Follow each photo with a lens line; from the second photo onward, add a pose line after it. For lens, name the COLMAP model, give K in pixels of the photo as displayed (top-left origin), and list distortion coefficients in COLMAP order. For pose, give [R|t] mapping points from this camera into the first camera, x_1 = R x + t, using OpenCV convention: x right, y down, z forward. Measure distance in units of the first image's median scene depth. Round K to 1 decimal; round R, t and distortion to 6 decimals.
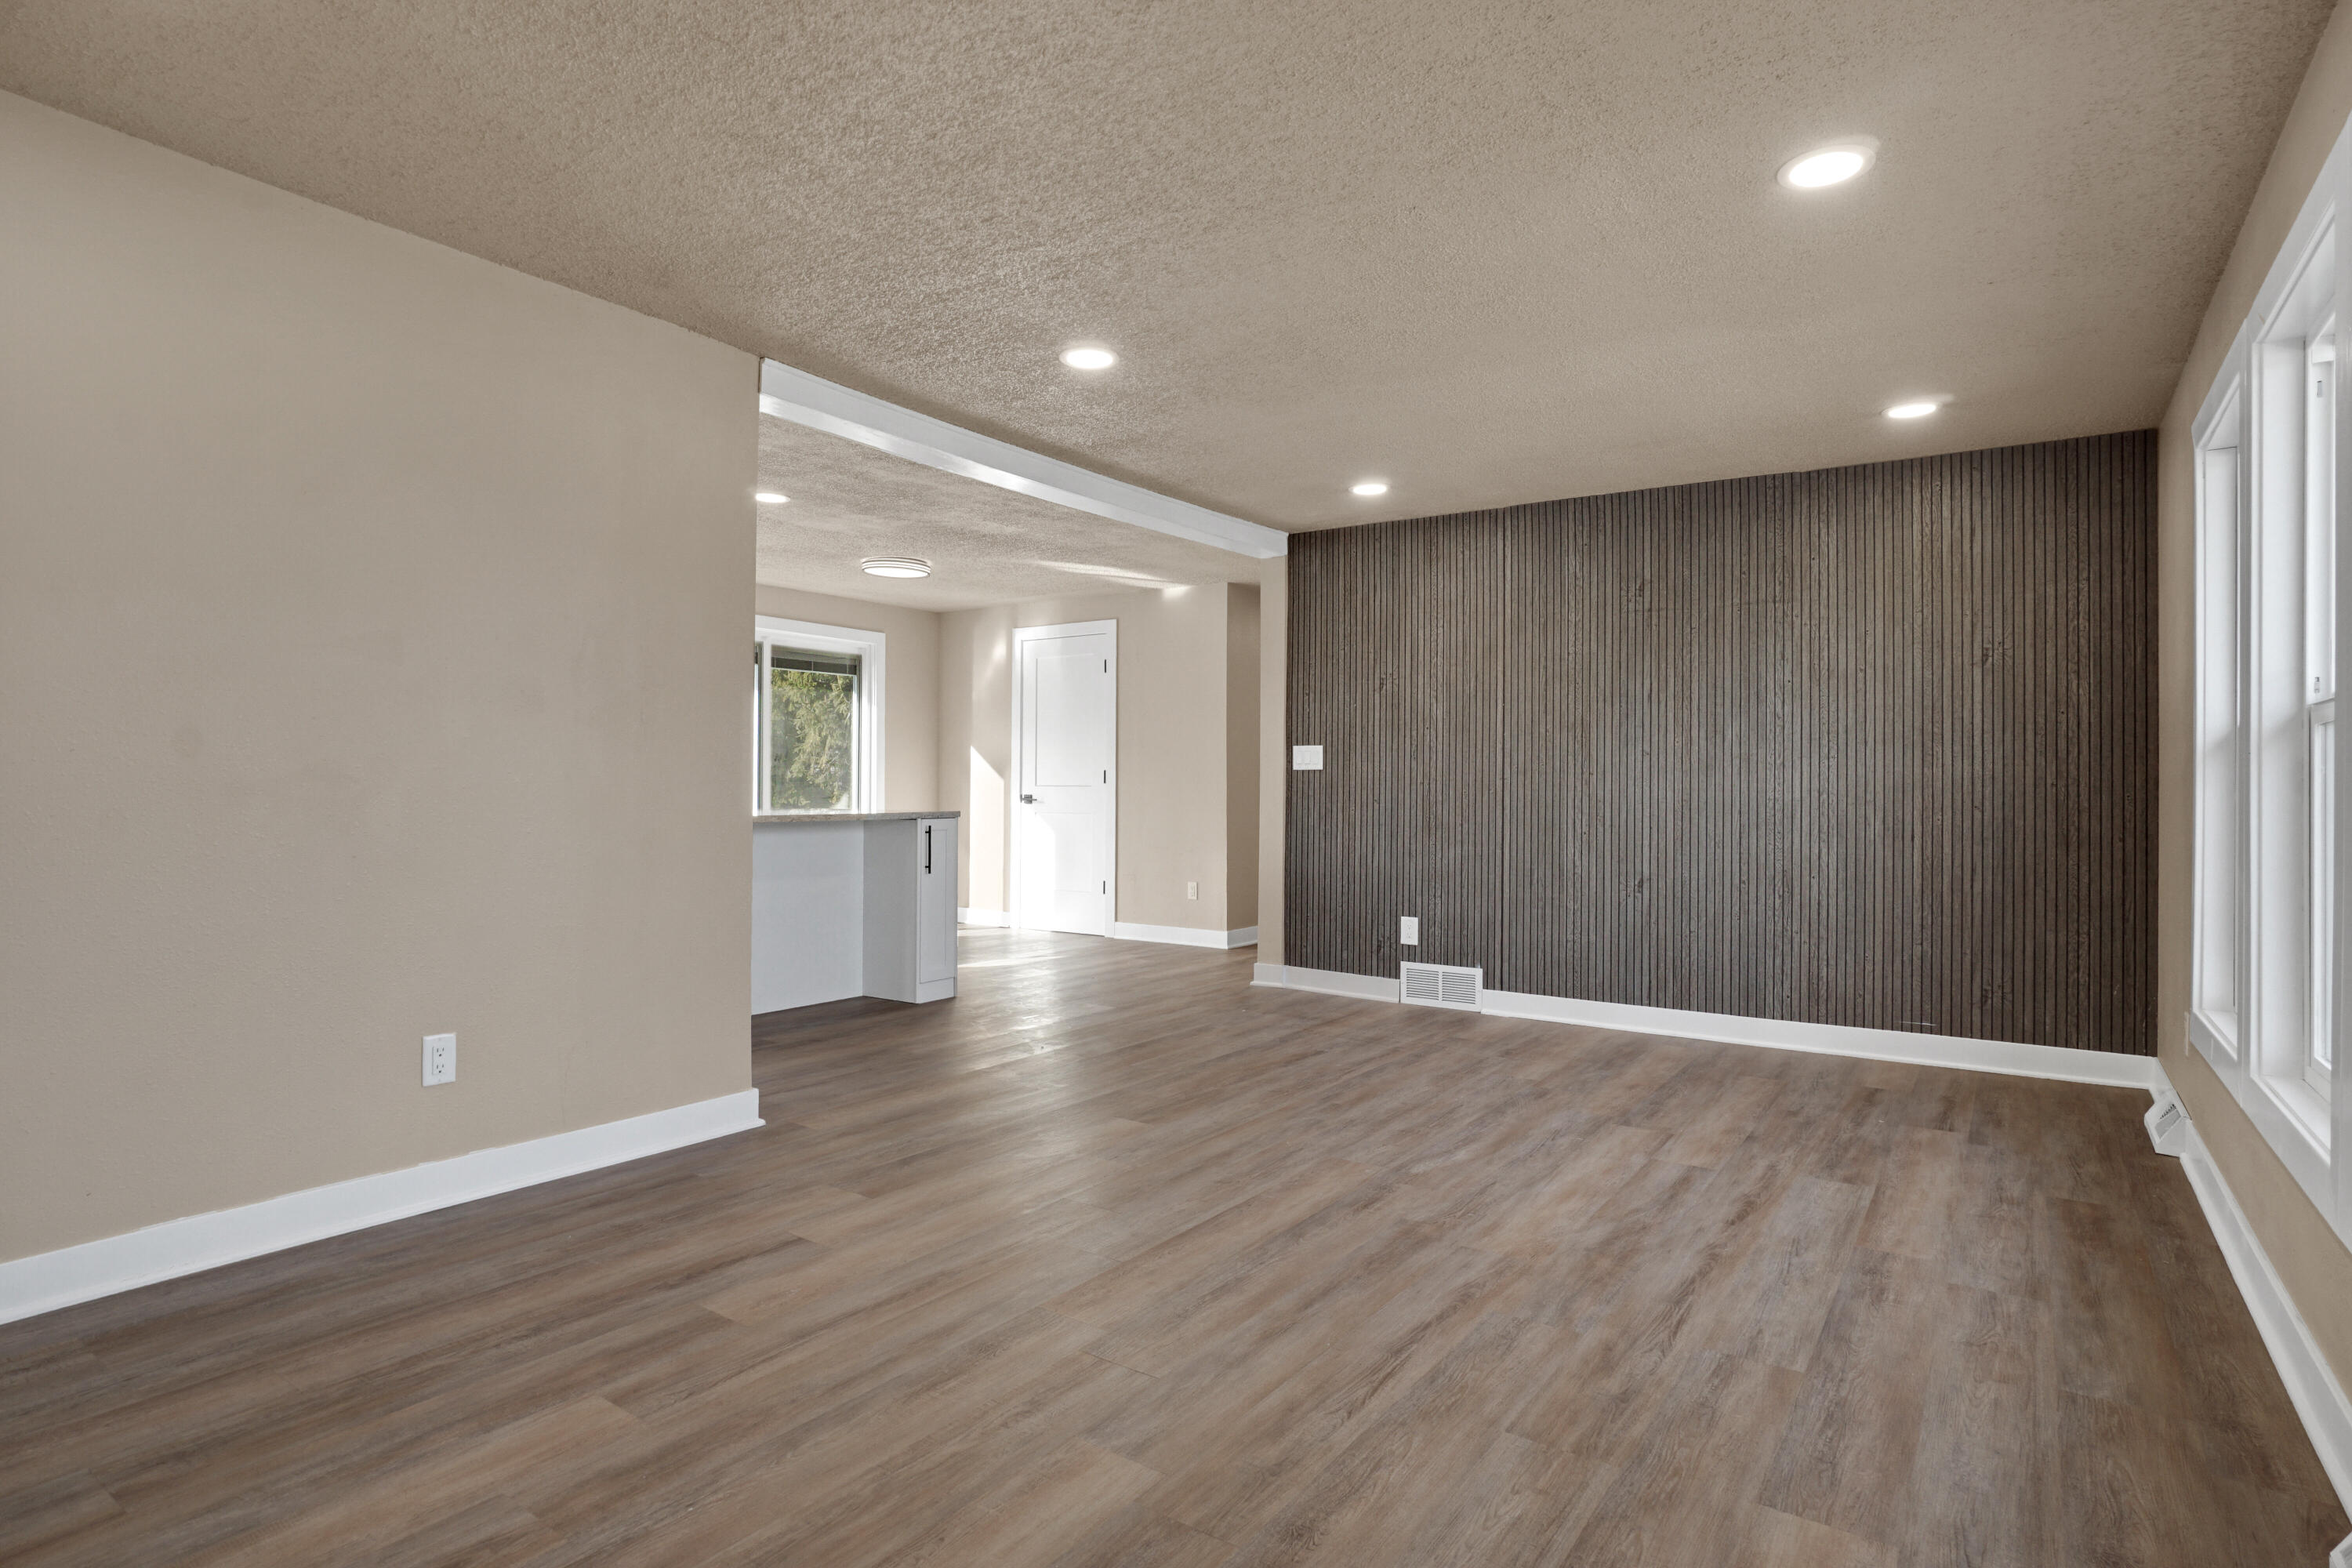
lens RADIAL K [[1233.8, 0, 1183.2], [0, 1233.8, 778.7], [0, 0, 1]] dist [0.001878, 0.002434]
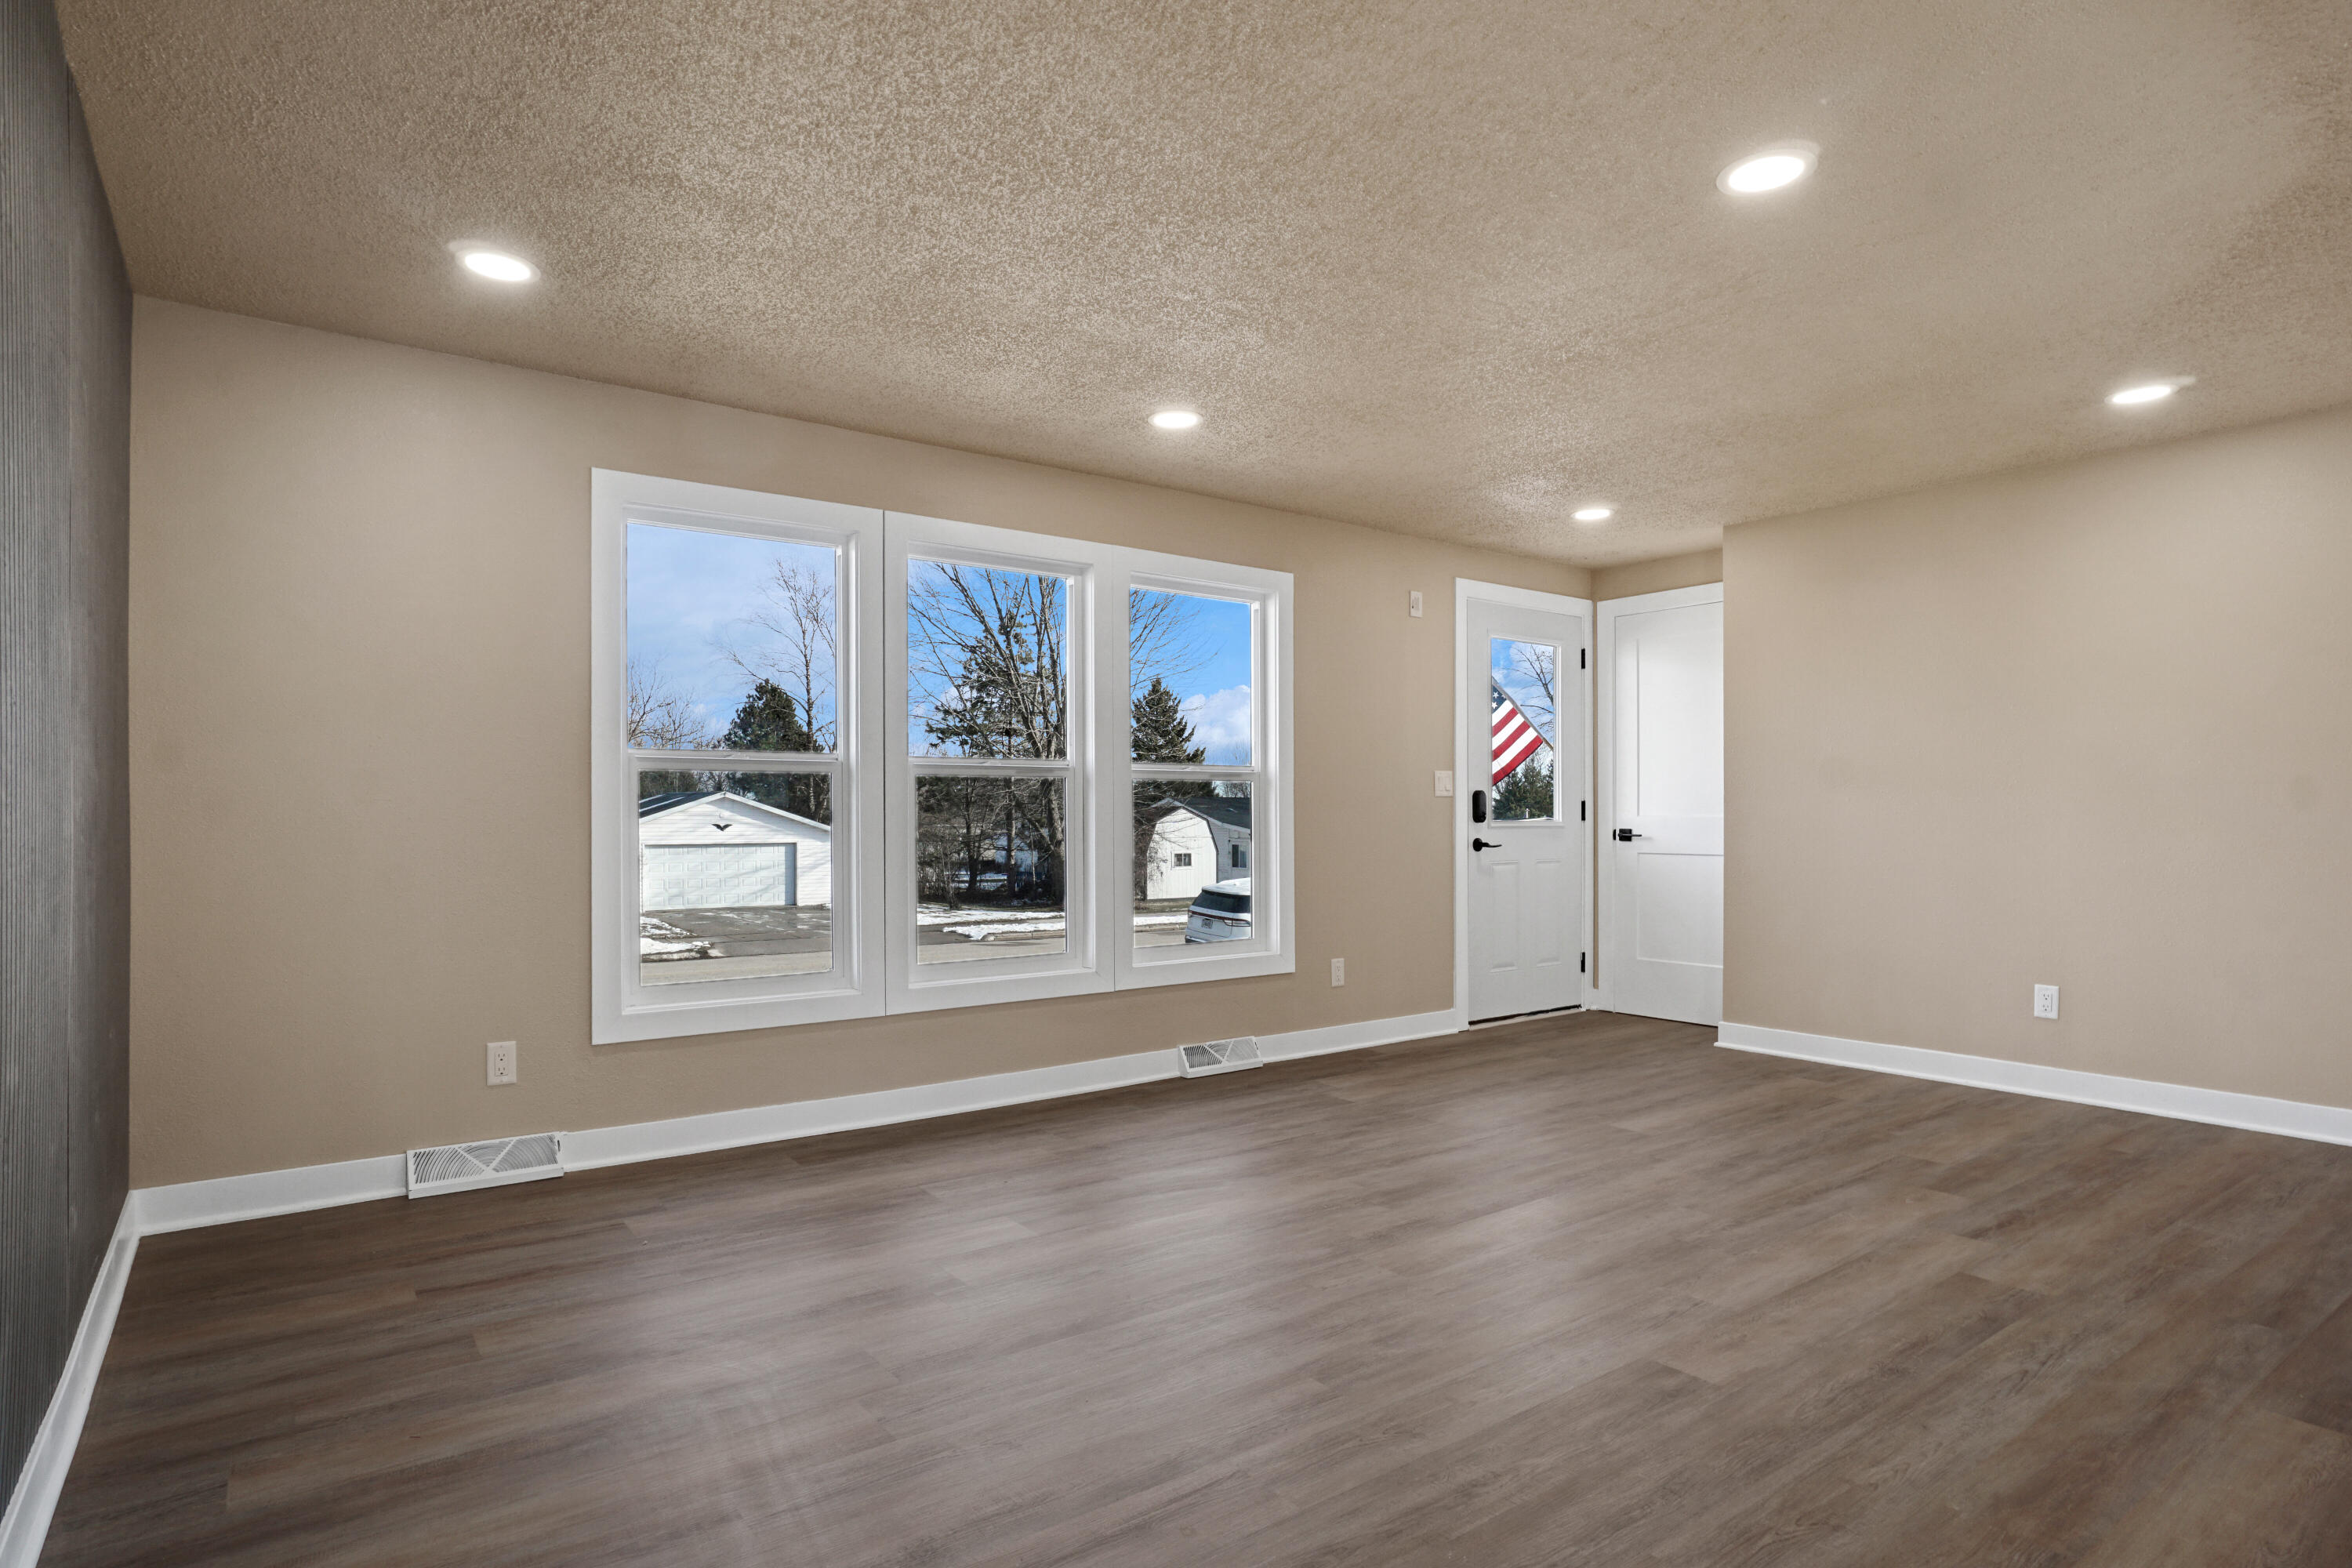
lens RADIAL K [[1233.8, 0, 1172.2], [0, 1233.8, 800.9], [0, 0, 1]] dist [0.001878, 0.002434]
pose [[-0.947448, -0.008391, 0.319799, 0.015955], [-0.013463, 0.999816, -0.013653, 0.011898], [-0.319626, -0.017241, -0.947387, 2.528538]]
